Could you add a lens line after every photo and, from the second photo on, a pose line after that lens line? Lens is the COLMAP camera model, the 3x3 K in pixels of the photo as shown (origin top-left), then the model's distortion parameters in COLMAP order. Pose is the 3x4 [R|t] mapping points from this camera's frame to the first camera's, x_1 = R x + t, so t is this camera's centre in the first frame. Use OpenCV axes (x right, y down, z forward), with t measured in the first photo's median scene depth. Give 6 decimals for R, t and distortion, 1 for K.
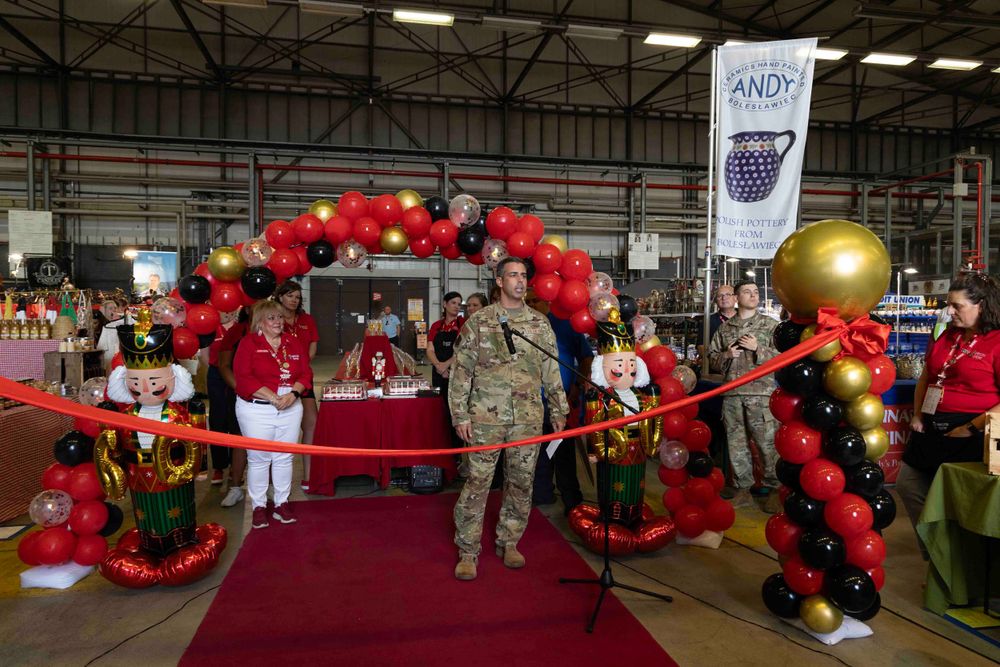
lens RADIAL K [[731.7, 0, 521.7], [0, 731.7, 326.1], [0, 0, 1]] dist [0.025508, 0.005973]
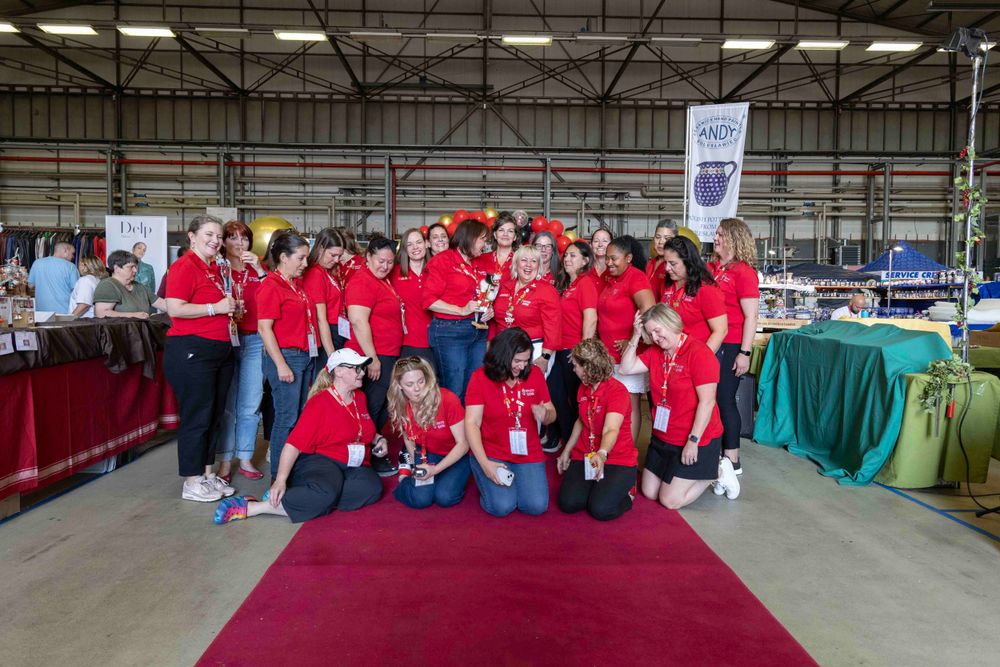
lens RADIAL K [[731.7, 0, 515.2], [0, 731.7, 334.8], [0, 0, 1]] dist [0.025508, 0.005973]
pose [[0.986177, 0.011919, -0.165266, 0.039493], [-0.006040, 0.999332, 0.036029, 0.012600], [0.165585, -0.034533, 0.985591, -0.151900]]
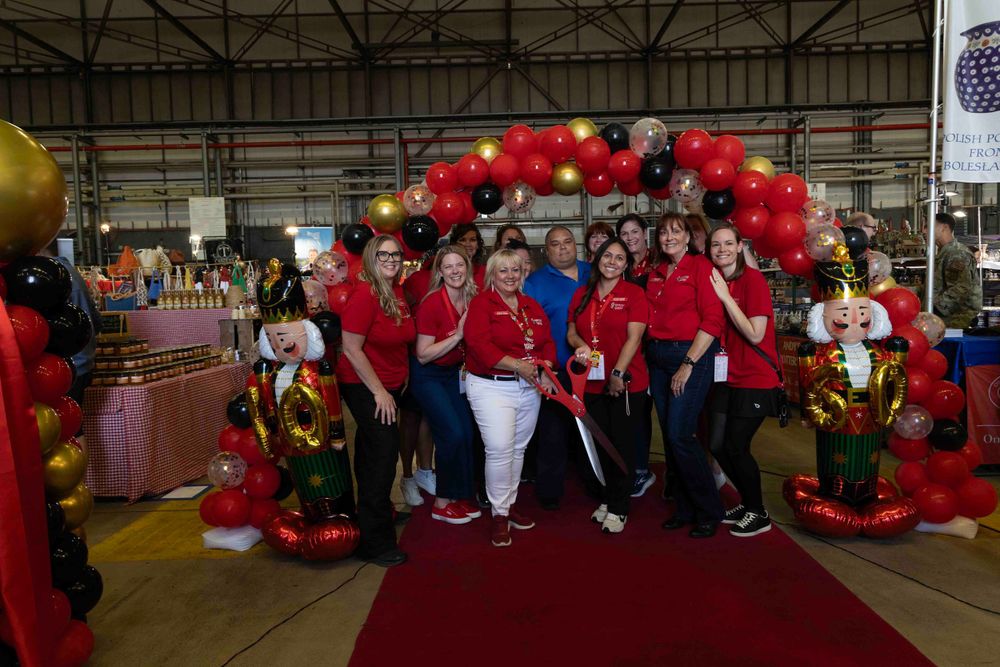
lens RADIAL K [[731.7, 0, 511.9], [0, 731.7, 330.2], [0, 0, 1]] dist [0.025508, 0.005973]
pose [[0.979571, -0.019654, -0.200136, -0.012209], [0.028921, 0.998635, 0.043487, 0.004447], [0.199009, -0.048387, 0.978802, 0.022770]]
